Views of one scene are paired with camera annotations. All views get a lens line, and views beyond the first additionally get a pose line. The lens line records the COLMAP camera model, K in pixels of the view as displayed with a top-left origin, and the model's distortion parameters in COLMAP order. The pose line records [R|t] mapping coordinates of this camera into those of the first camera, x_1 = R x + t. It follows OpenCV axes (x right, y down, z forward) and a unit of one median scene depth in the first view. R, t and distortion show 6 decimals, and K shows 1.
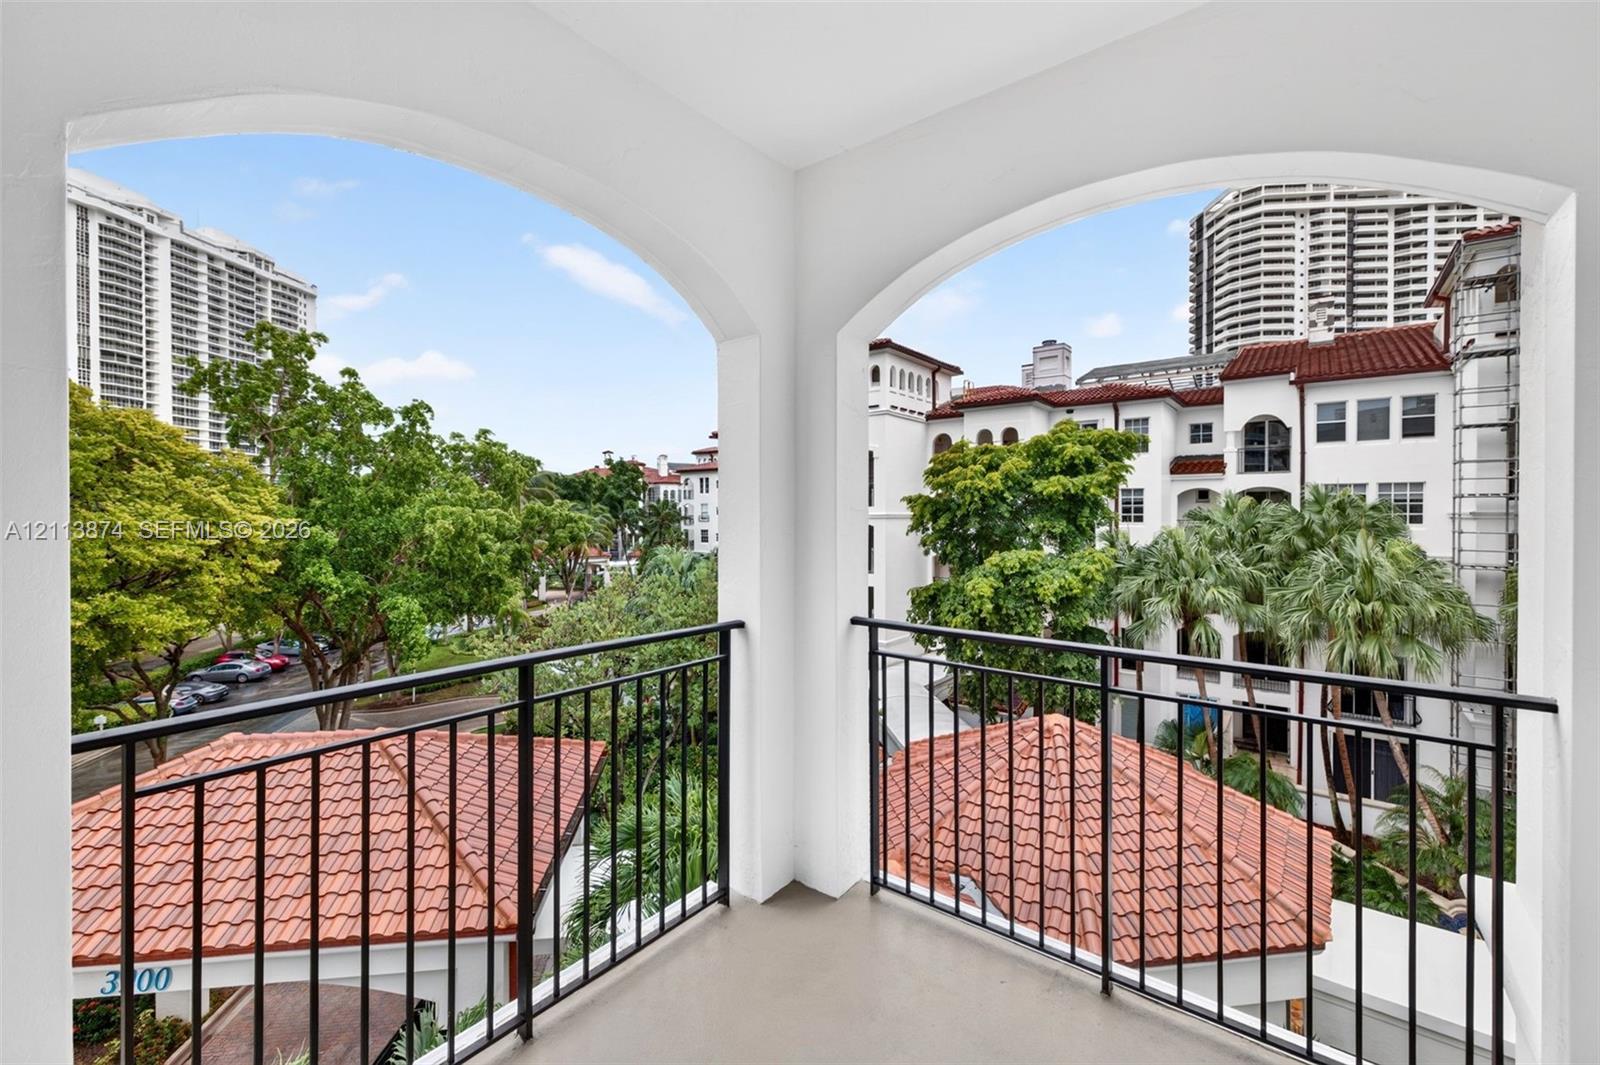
lens RADIAL K [[676.5, 0, 807.2], [0, 676.5, 516.6], [0, 0, 1]] dist [0.002930, -0.000282]
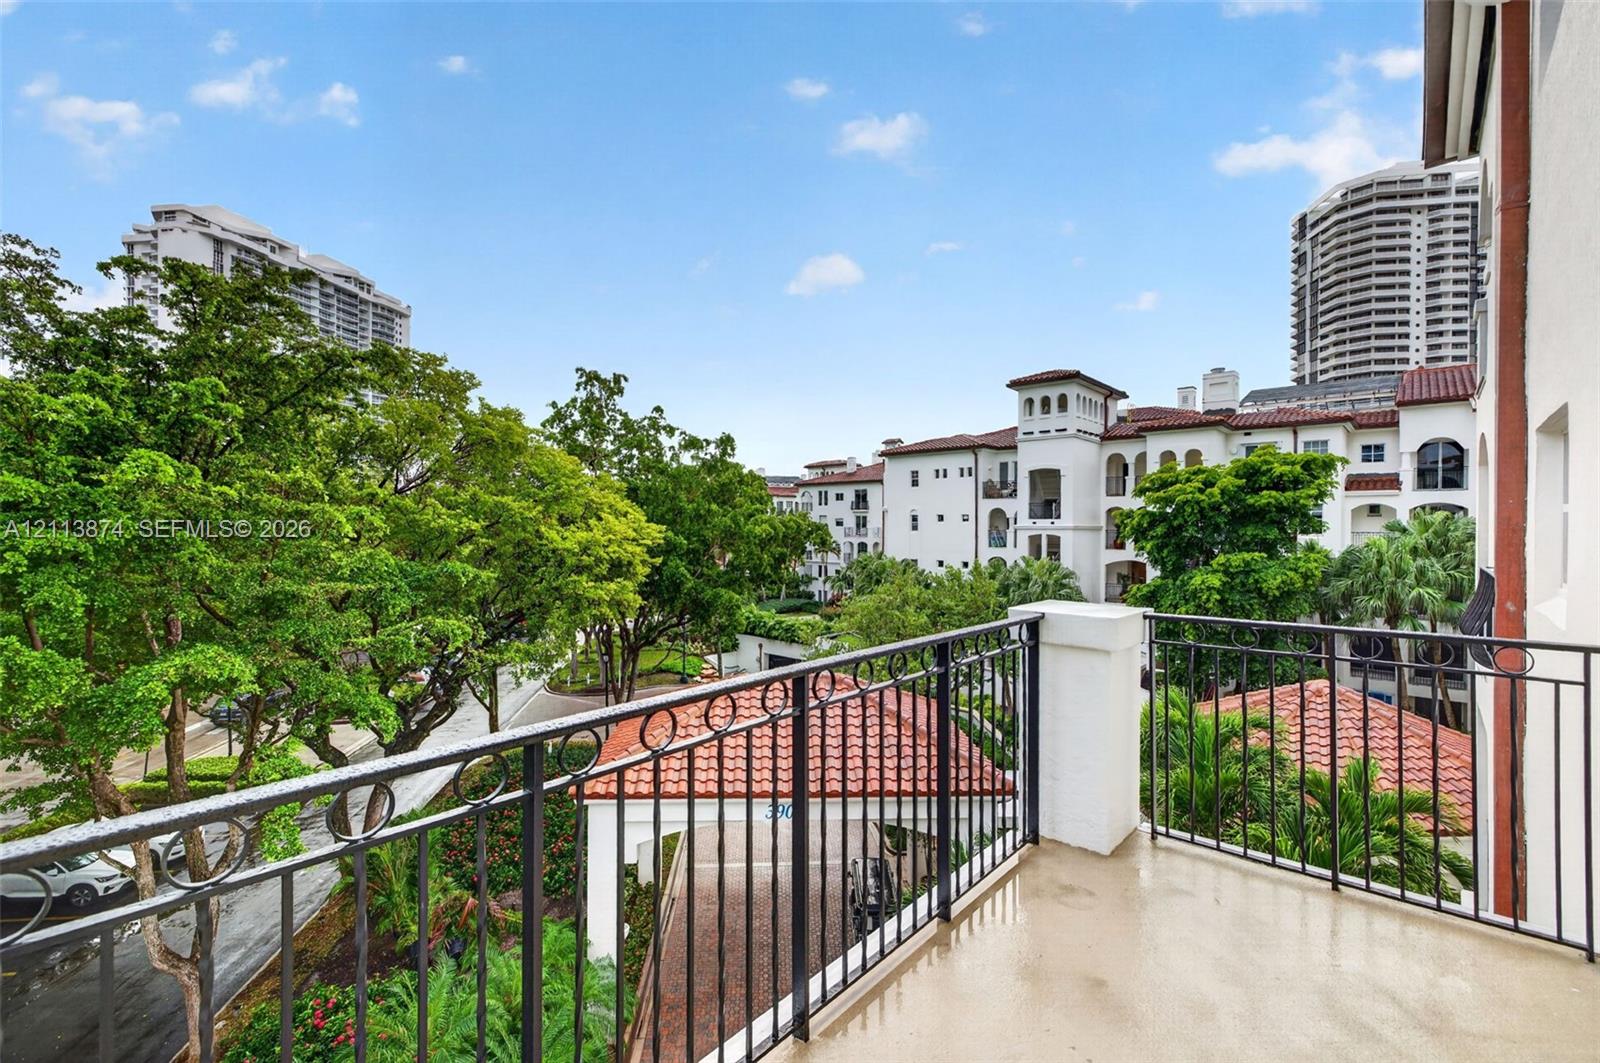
lens RADIAL K [[676.5, 0, 818.9], [0, 676.5, 531.0], [0, 0, 1]] dist [0.002930, -0.000282]
pose [[0.996379, 0.005471, -0.084847, -0.223005], [-0.005007, 0.999971, 0.005690, 0.001902], [0.084875, -0.005245, 0.996378, -0.176776]]
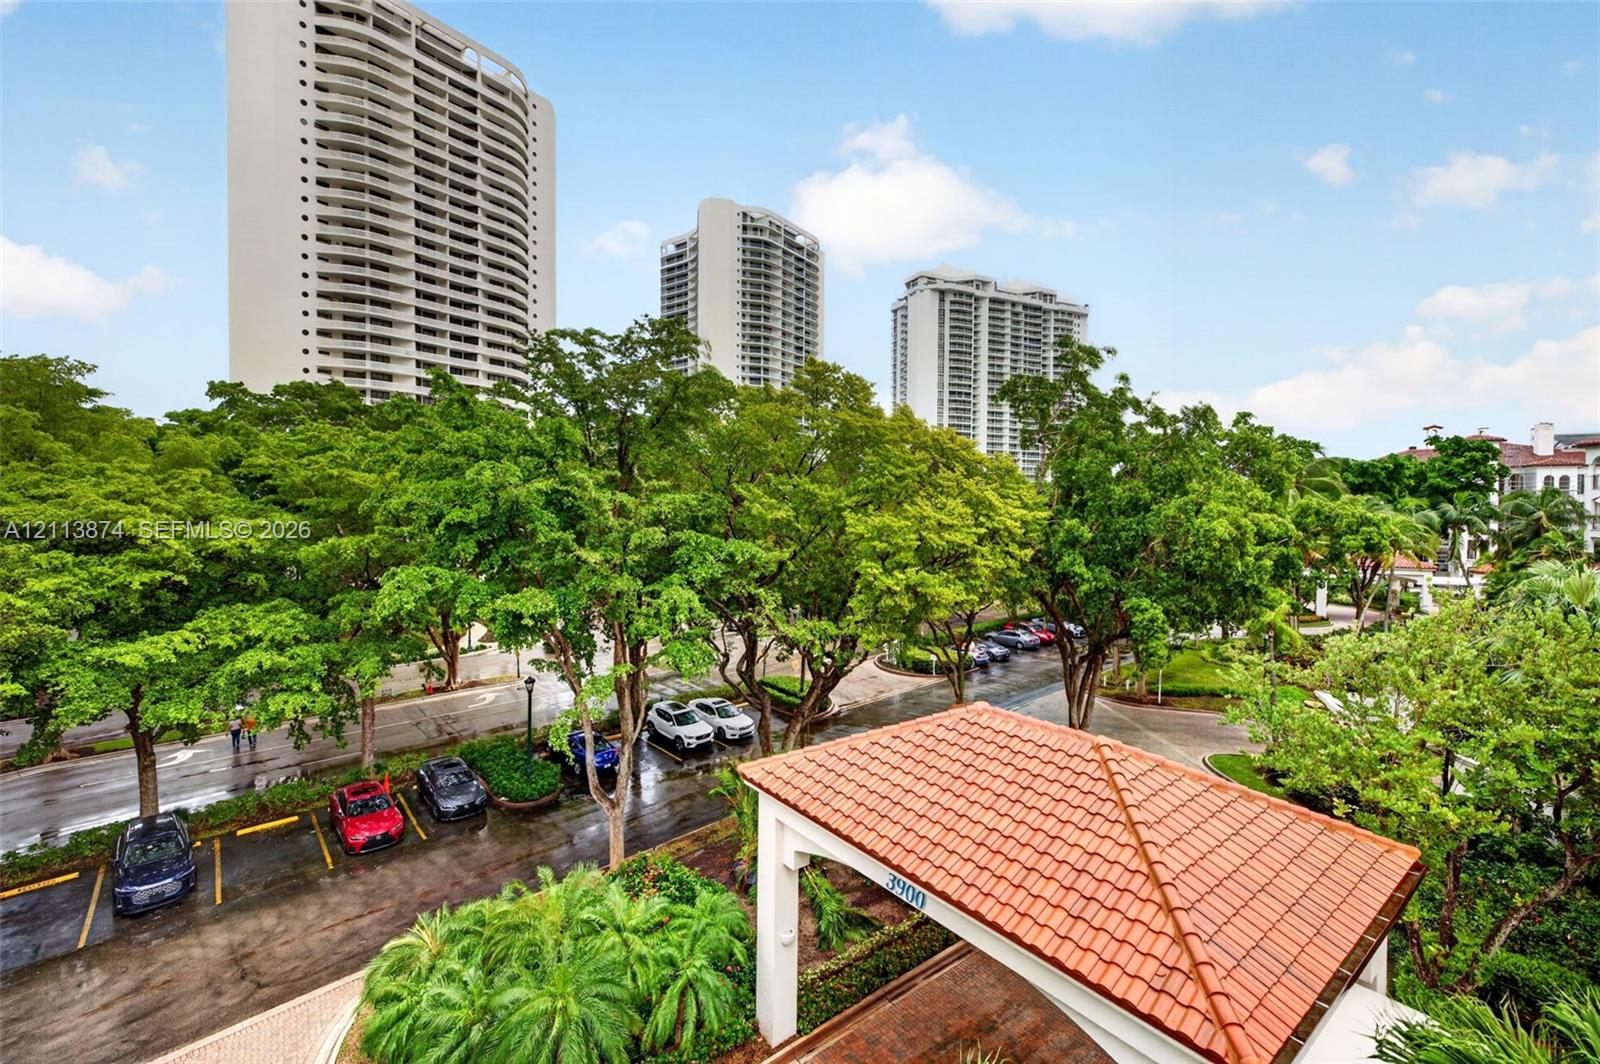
lens RADIAL K [[676.5, 0, 776.7], [0, 676.5, 519.2], [0, 0, 1]] dist [0.002930, -0.000282]
pose [[0.494795, 0.019418, -0.868793, -0.013356], [-0.010710, 0.999811, 0.016247, 0.000541], [0.868944, 0.001266, 0.494909, 0.043451]]
